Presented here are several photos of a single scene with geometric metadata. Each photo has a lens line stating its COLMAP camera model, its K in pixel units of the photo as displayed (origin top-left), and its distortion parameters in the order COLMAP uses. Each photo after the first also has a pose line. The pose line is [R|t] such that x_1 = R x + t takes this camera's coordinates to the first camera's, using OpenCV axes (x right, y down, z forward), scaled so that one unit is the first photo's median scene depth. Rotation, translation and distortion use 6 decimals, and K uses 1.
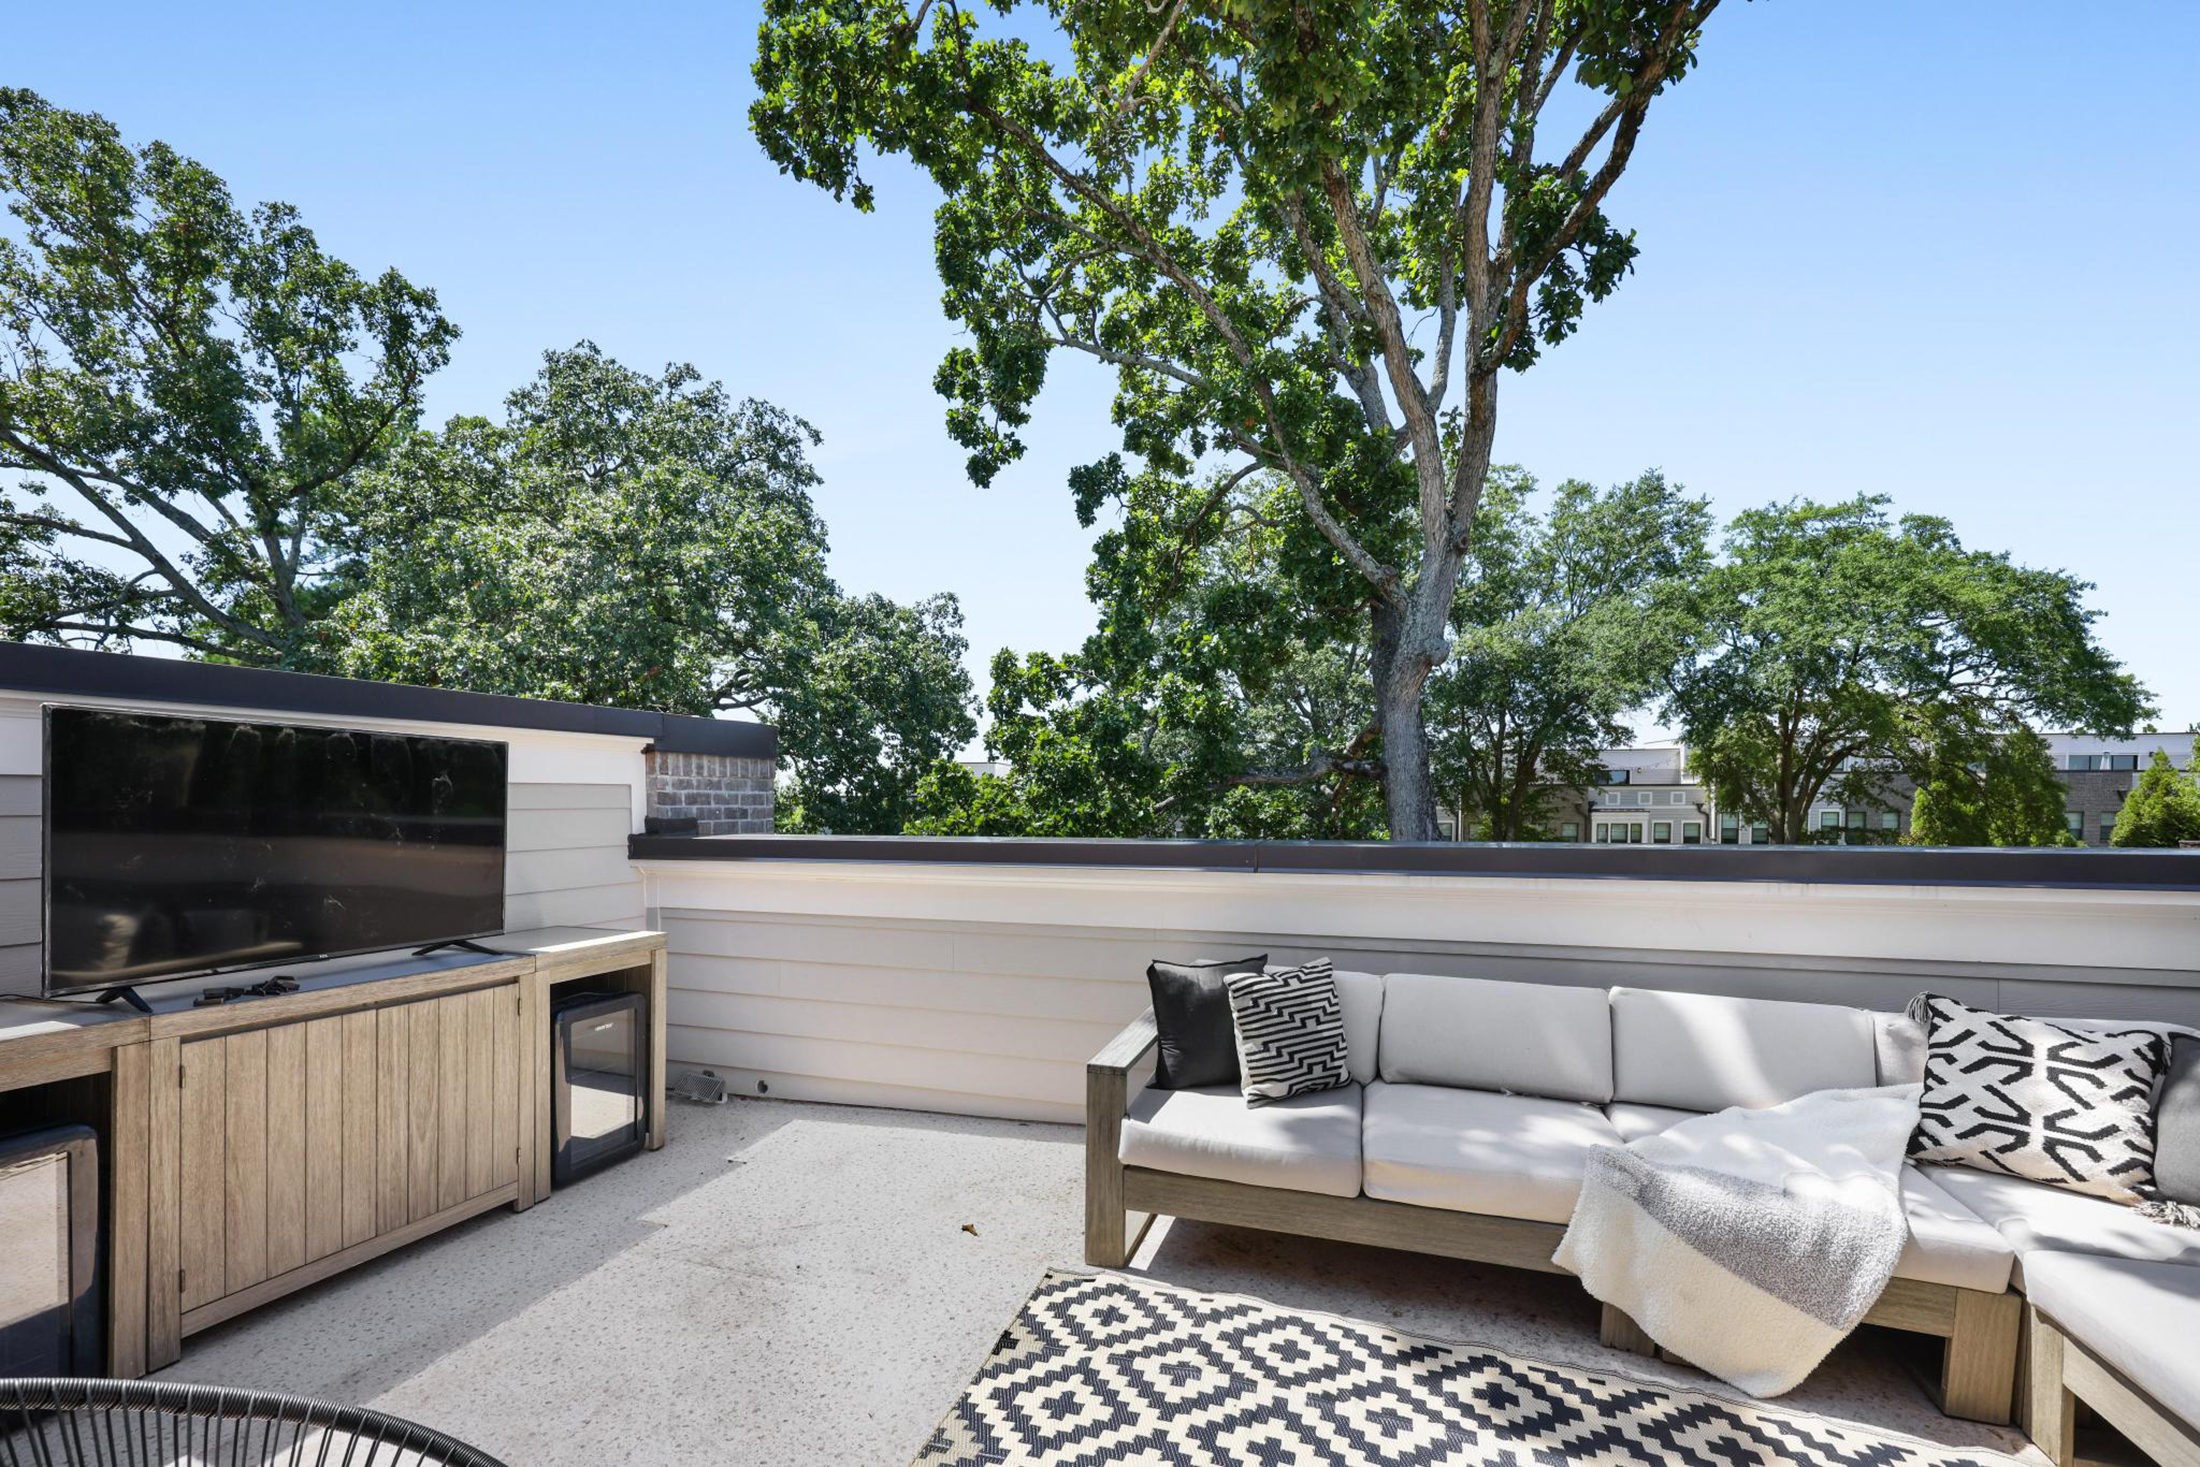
lens RADIAL K [[905.6, 0, 1112.4], [0, 905.6, 837.6], [0, 0, 1]] dist [-0.002582, 0.000316]
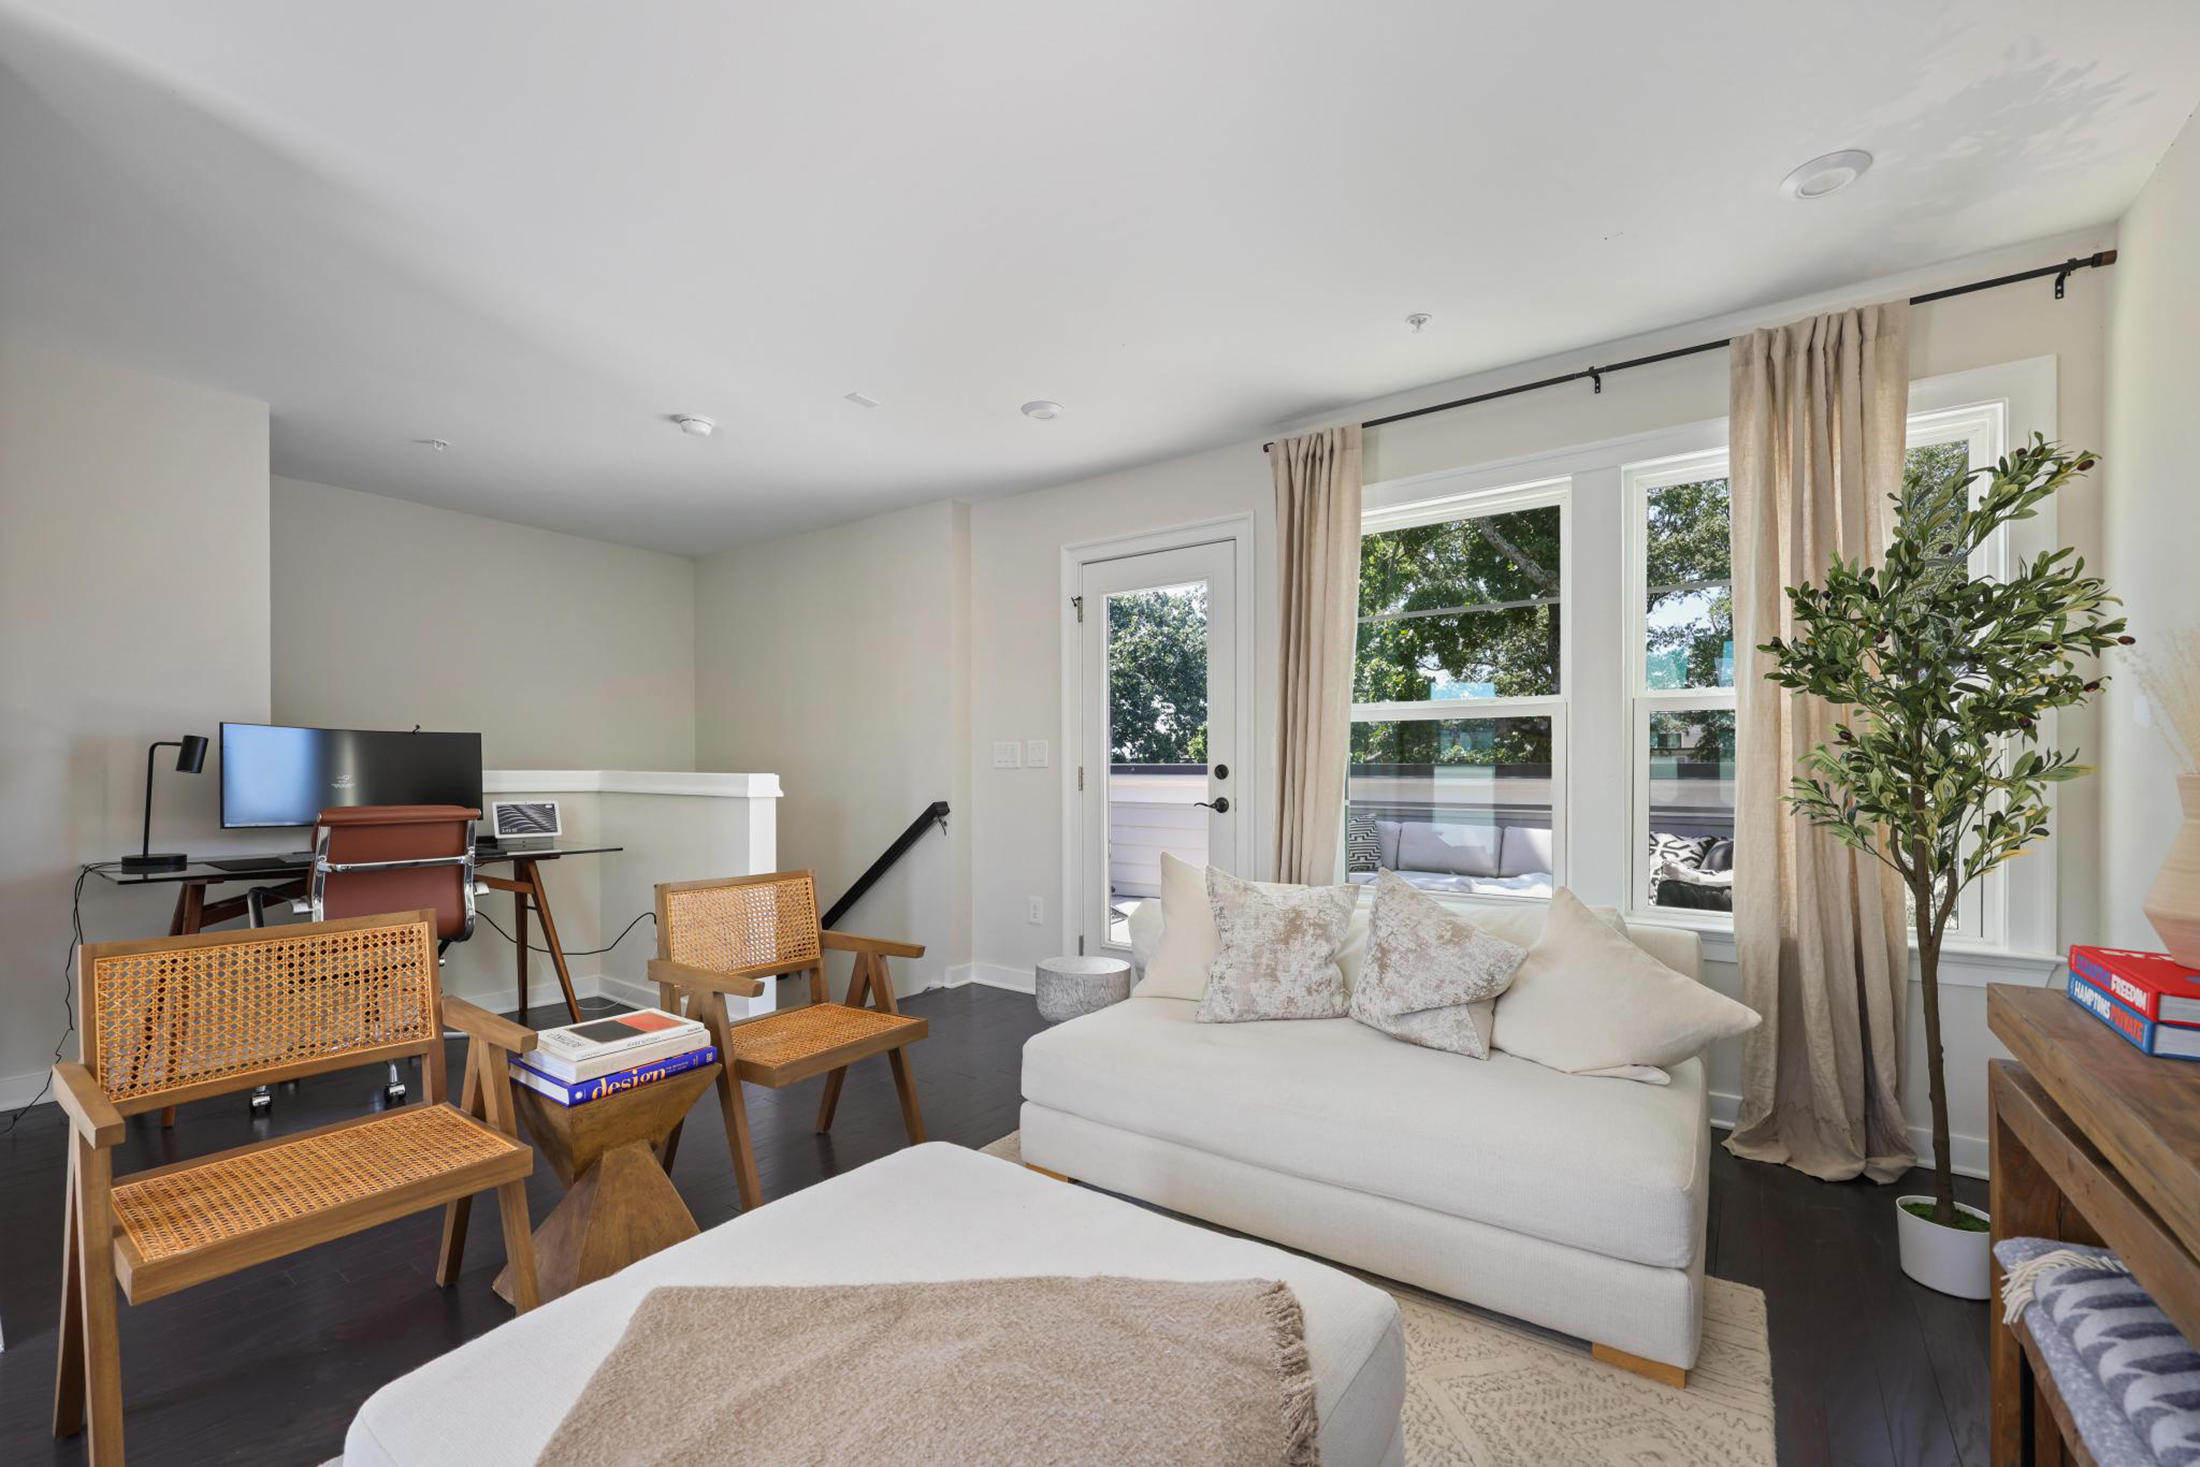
lens RADIAL K [[905.6, 0, 1097.8], [0, 905.6, 767.5], [0, 0, 1]] dist [-0.002582, 0.000316]
pose [[0.952793, 0.002365, -0.303613, 0.058598], [-0.014375, 0.999200, -0.037329, 0.025215], [0.303281, 0.039931, 0.952064, -0.287994]]
